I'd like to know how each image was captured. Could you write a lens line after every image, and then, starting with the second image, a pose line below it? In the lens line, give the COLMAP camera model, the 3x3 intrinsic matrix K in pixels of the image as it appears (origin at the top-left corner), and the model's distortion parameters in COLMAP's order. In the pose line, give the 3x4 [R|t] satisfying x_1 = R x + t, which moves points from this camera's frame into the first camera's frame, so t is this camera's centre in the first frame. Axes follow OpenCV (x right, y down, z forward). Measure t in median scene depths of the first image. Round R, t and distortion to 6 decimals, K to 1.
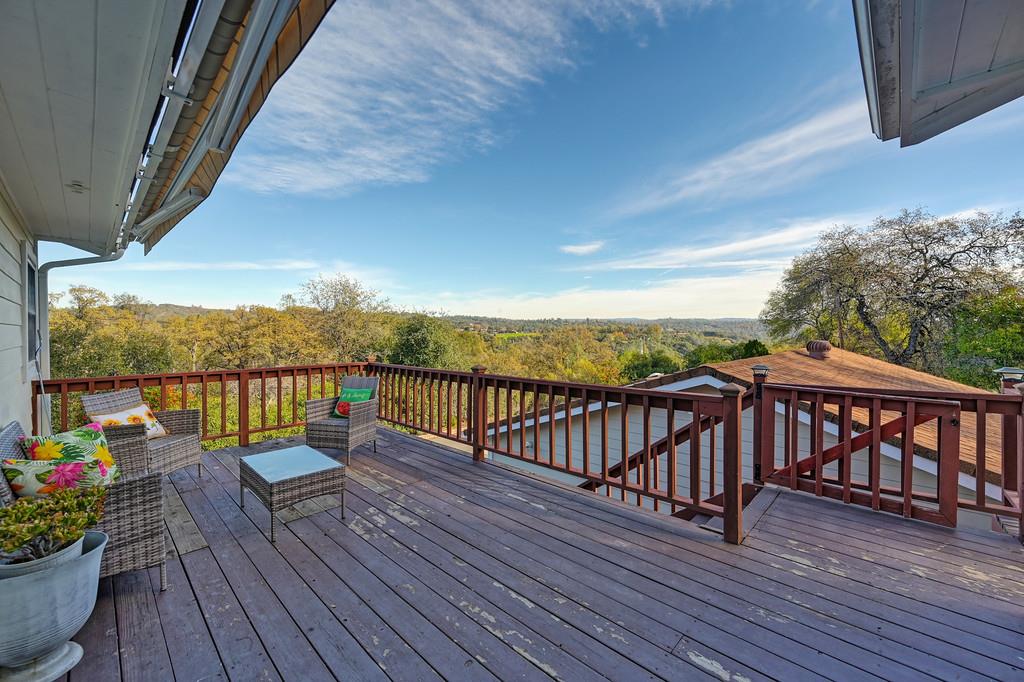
lens RADIAL K [[407.5, 0, 517.3], [0, 407.5, 335.6], [0, 0, 1]] dist [0.000659, 0.000207]
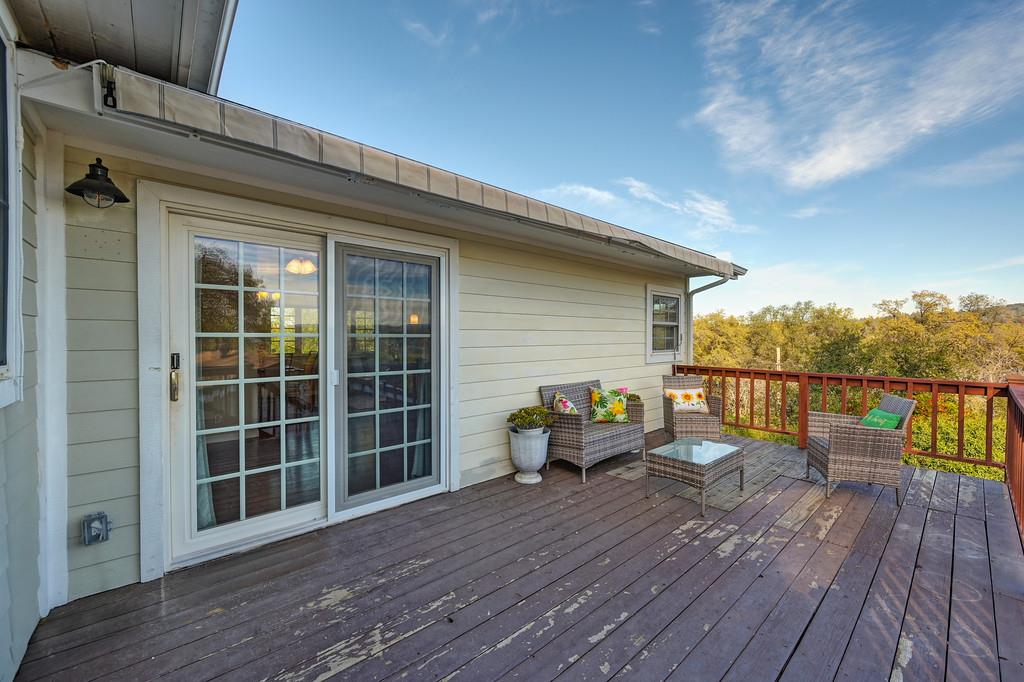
lens RADIAL K [[407.5, 0, 516.2], [0, 407.5, 340.9], [0, 0, 1]] dist [0.000659, 0.000207]
pose [[-0.076946, 0.017272, -0.996886, 0.512739], [-0.012662, 0.999752, 0.018299, -0.005828], [0.996955, 0.014031, -0.076709, 0.492060]]
